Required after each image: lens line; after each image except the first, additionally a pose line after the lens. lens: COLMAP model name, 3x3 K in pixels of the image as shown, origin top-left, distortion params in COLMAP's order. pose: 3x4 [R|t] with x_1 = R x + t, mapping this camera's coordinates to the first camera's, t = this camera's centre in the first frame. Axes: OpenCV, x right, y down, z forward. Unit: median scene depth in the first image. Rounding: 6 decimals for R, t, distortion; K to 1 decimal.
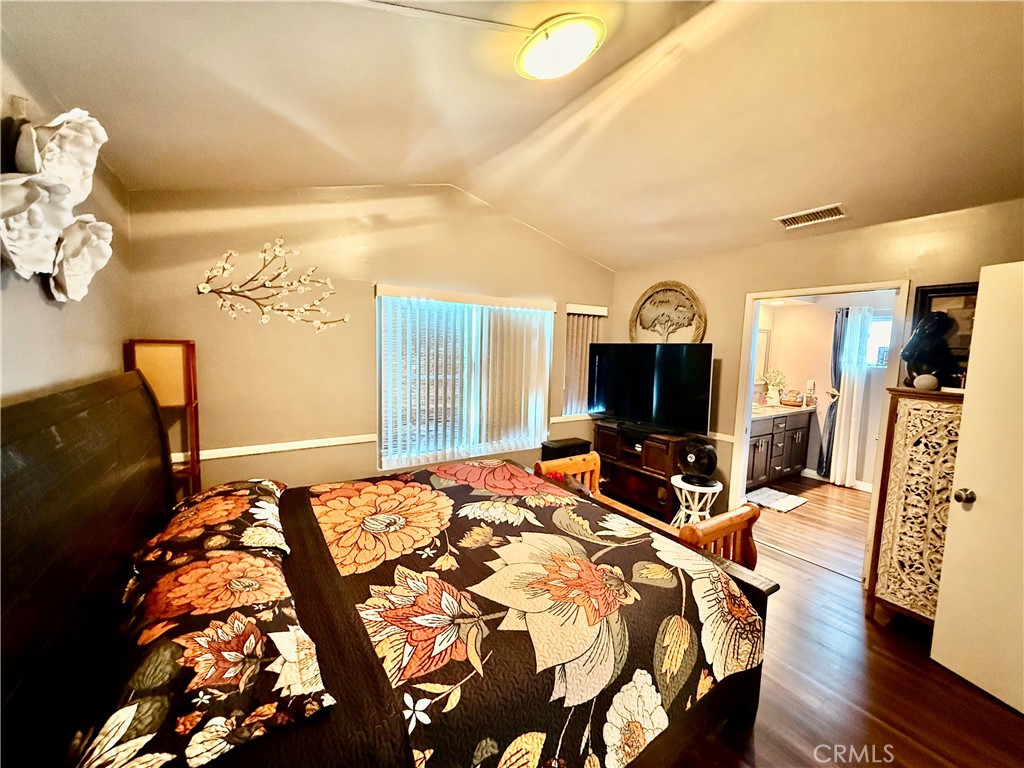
lens RADIAL K [[409.1, 0, 512.9], [0, 409.1, 382.2], [0, 0, 1]] dist [0.000046, 0.000471]
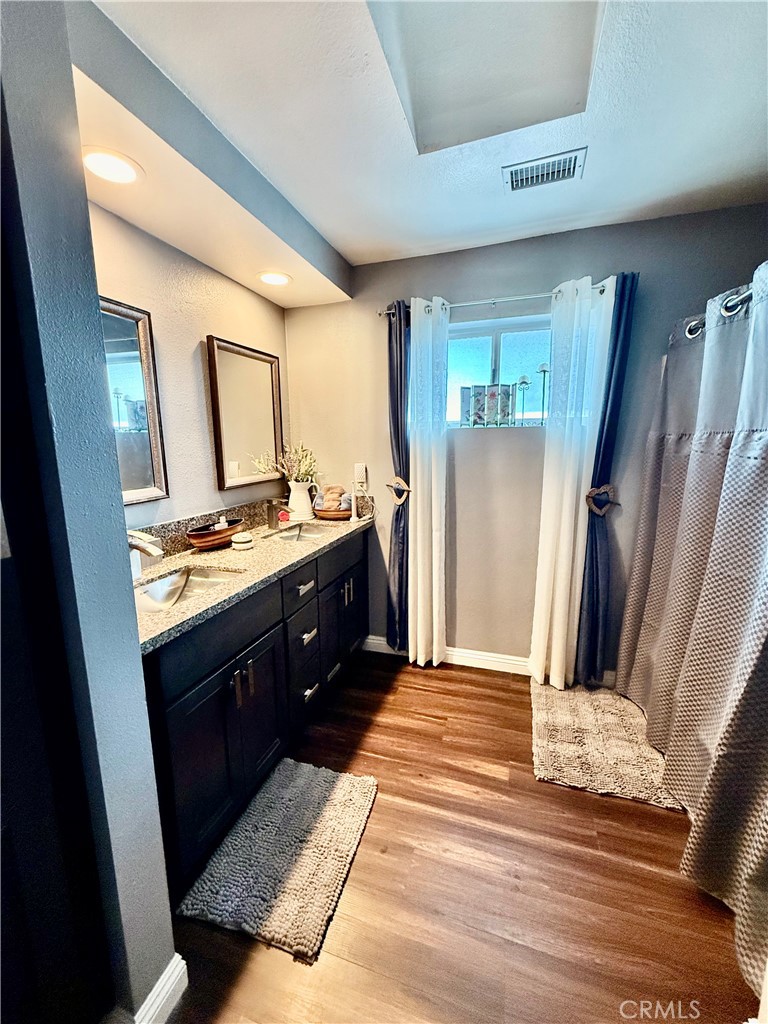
lens RADIAL K [[409.1, 0, 386.4], [0, 409.1, 510.4], [0, 0, 1]] dist [0.000046, 0.000471]
pose [[0.796235, -0.144617, 0.587448, 0.477706], [0.093160, 0.988737, 0.117135, -0.004157], [-0.597772, -0.038540, 0.800739, 0.613334]]
